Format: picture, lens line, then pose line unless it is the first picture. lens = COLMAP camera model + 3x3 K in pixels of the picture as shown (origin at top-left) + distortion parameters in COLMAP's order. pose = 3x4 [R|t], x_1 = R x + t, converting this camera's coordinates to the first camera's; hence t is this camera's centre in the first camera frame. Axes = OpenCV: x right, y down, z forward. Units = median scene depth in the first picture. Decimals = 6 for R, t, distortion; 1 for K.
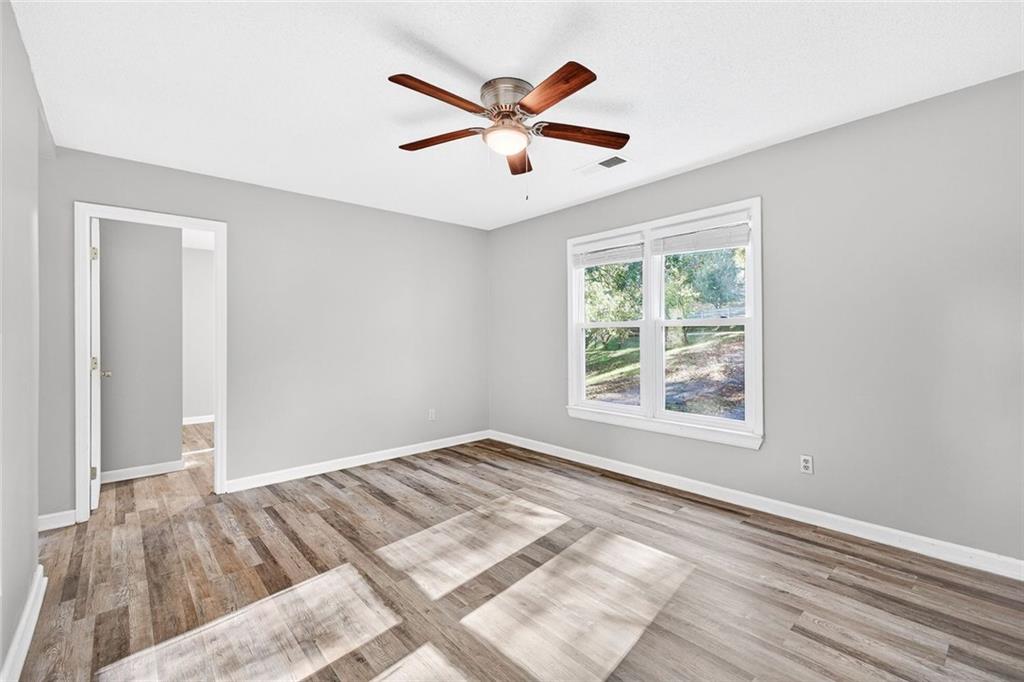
lens RADIAL K [[425.3, 0, 513.0], [0, 425.3, 335.0], [0, 0, 1]] dist [0.000769, -0.000221]
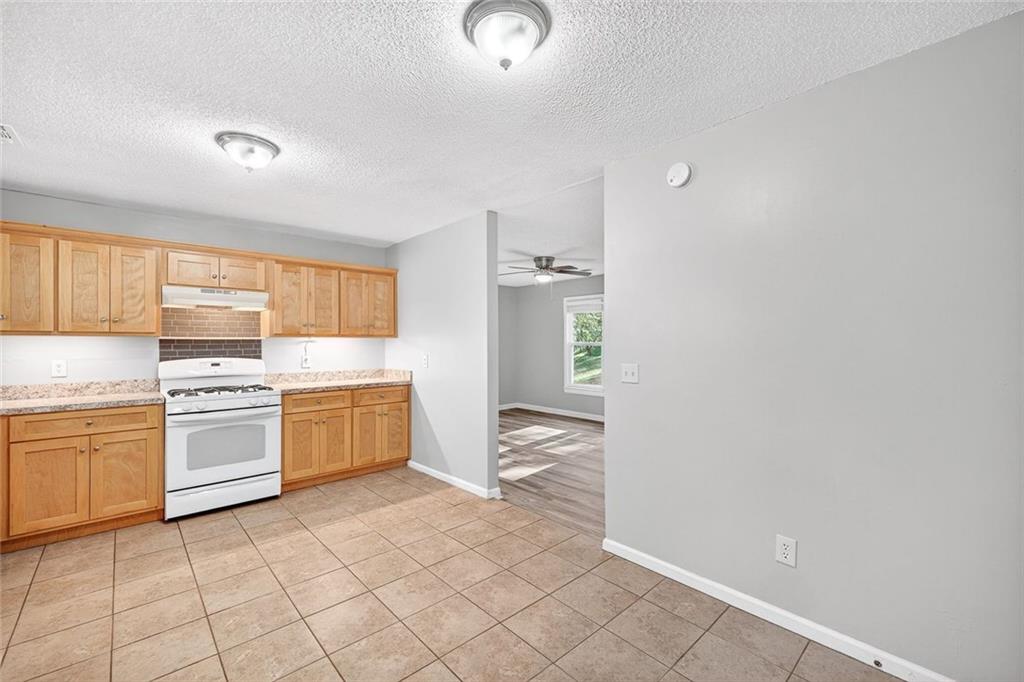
lens RADIAL K [[425.3, 0, 505.9], [0, 425.3, 339.5], [0, 0, 1]] dist [0.000769, -0.000221]
pose [[0.999958, 0.002602, -0.008816, -0.125104], [-0.002584, 0.999995, 0.002012, -0.045367], [0.008821, -0.001989, 0.999959, -0.992198]]
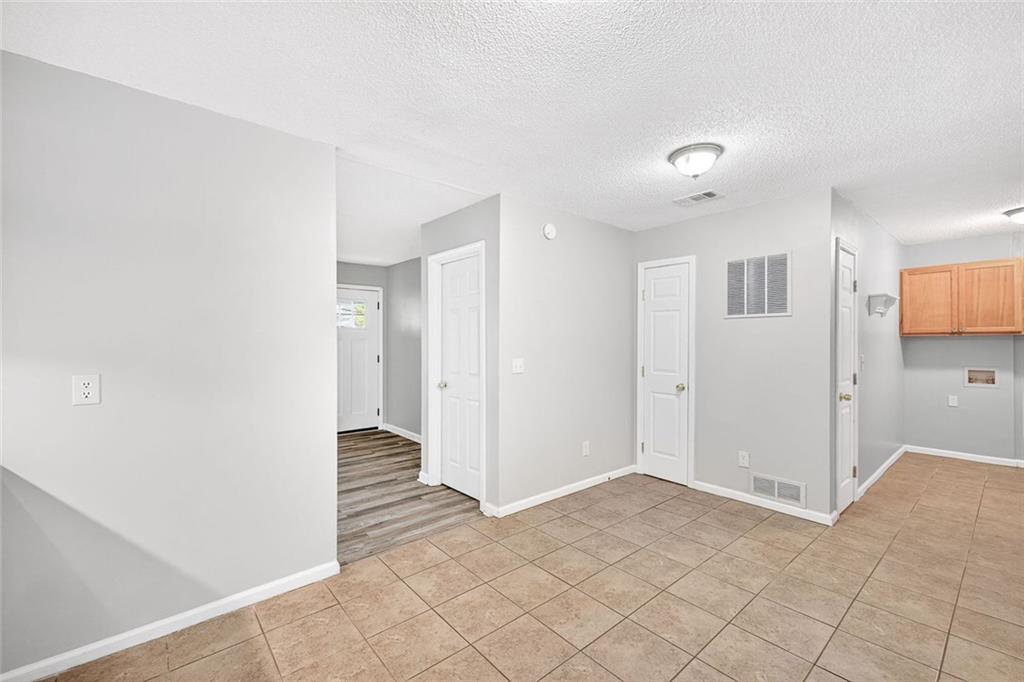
lens RADIAL K [[425.3, 0, 513.1], [0, 425.3, 340.5], [0, 0, 1]] dist [0.000769, -0.000221]
pose [[0.041814, 0.005525, 0.999110, -0.854656], [-0.003129, 0.999981, -0.005399, -0.038657], [-0.999121, -0.002900, 0.041831, -0.294338]]
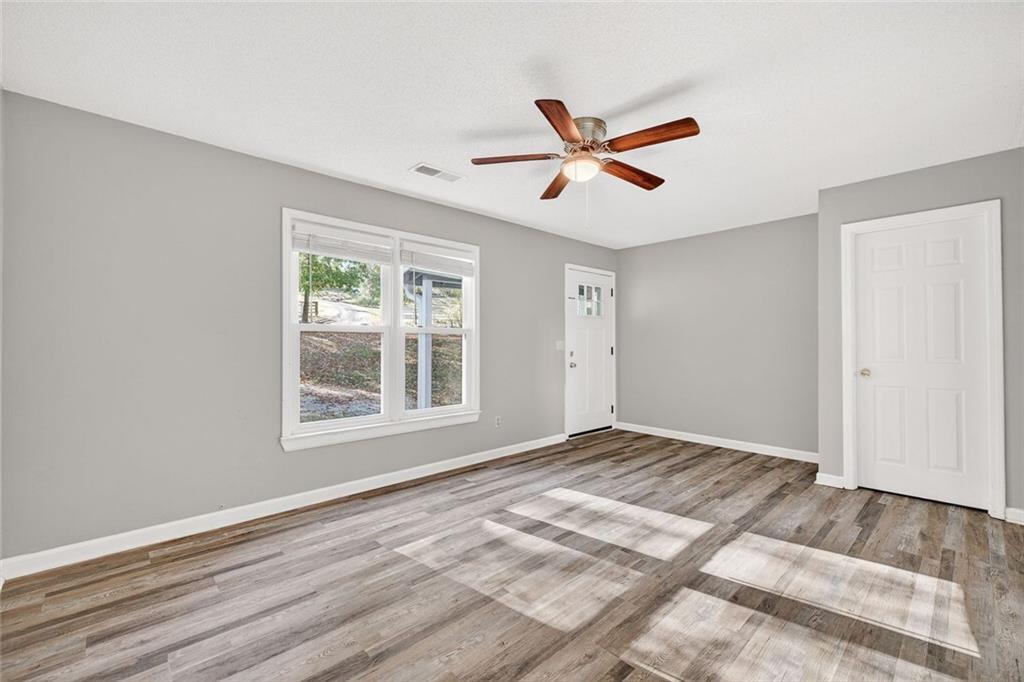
lens RADIAL K [[425.3, 0, 507.6], [0, 425.3, 350.3], [0, 0, 1]] dist [0.000769, -0.000221]
pose [[0.005873, -0.011474, 0.999917, -0.716917], [-0.001709, 0.999933, 0.011485, 0.010405], [-0.999981, -0.001776, 0.005853, 0.743968]]
